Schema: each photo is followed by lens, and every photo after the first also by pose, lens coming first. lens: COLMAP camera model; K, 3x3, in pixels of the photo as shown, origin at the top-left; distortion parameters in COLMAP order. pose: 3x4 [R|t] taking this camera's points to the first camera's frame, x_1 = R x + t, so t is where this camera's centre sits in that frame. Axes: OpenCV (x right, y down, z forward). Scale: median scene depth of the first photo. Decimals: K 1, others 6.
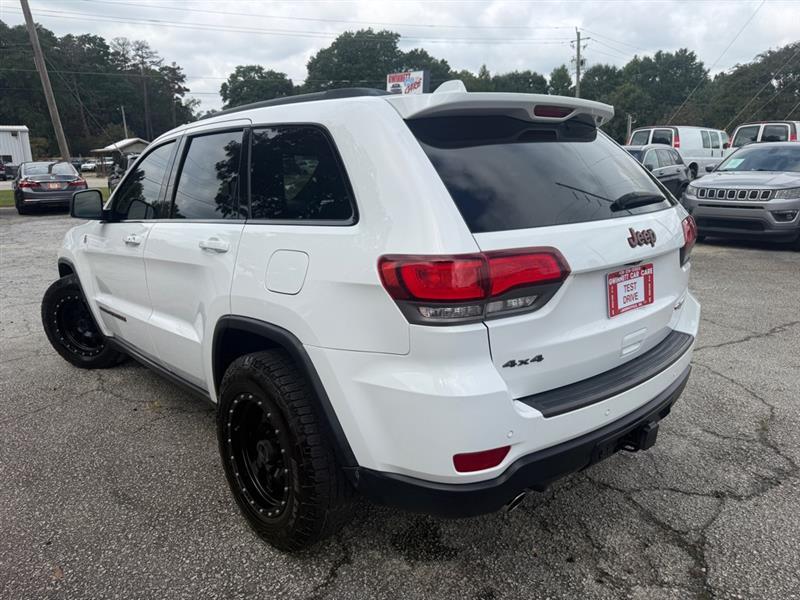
lens RADIAL K [[575.6, 0, 383.9], [0, 575.6, 300.9], [0, 0, 1]] dist [0.001074, -0.002341]
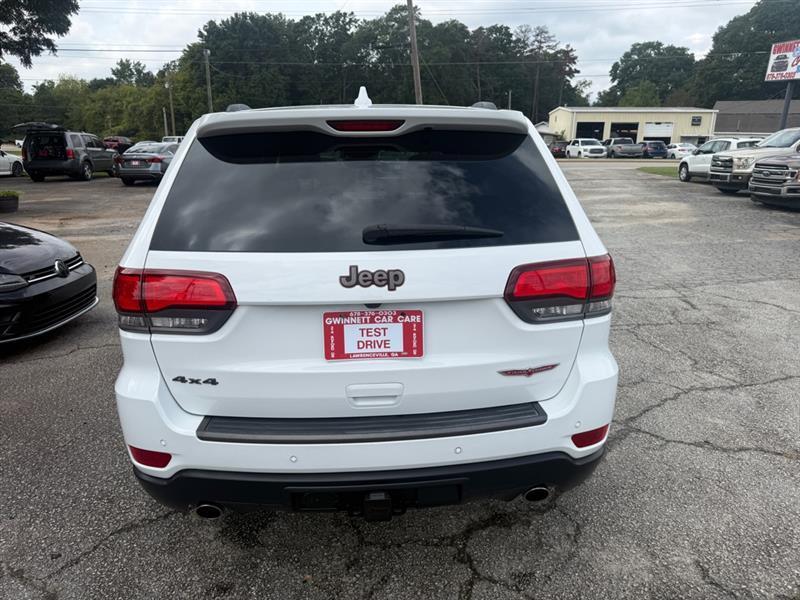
lens RADIAL K [[567.0, 0, 401.8], [0, 567.0, 293.4], [0, 0, 1]] dist [0.017558, -0.023498]
pose [[0.823402, 0.160646, -0.544244, 0.880466], [-0.148463, 0.986671, 0.066624, -0.138723], [0.547693, 0.025942, 0.836277, 0.294547]]
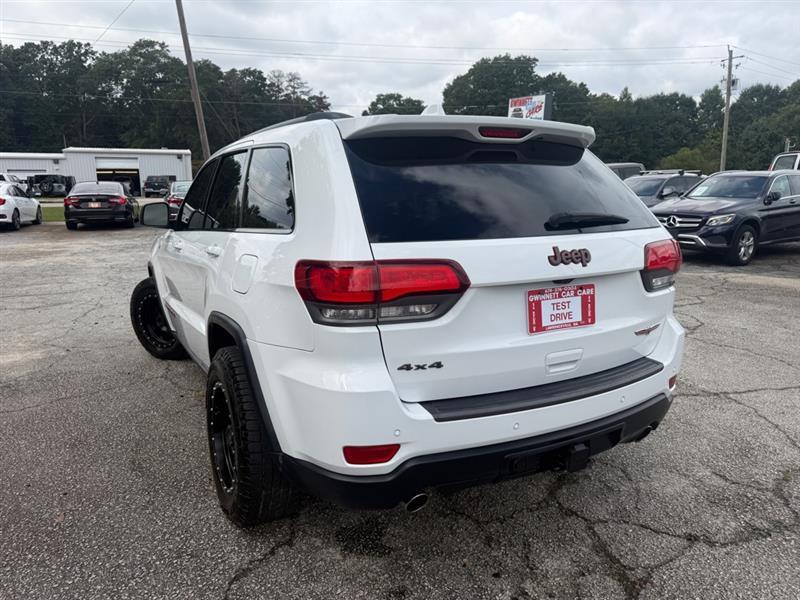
lens RADIAL K [[569.4, 0, 385.1], [0, 569.4, 303.3], [0, 0, 1]] dist [0.026168, -0.031491]
pose [[0.974794, 0.058906, -0.215191, 0.328235], [-0.066130, 0.997459, -0.026518, 0.017909], [0.213082, 0.040080, 0.976212, -0.032673]]
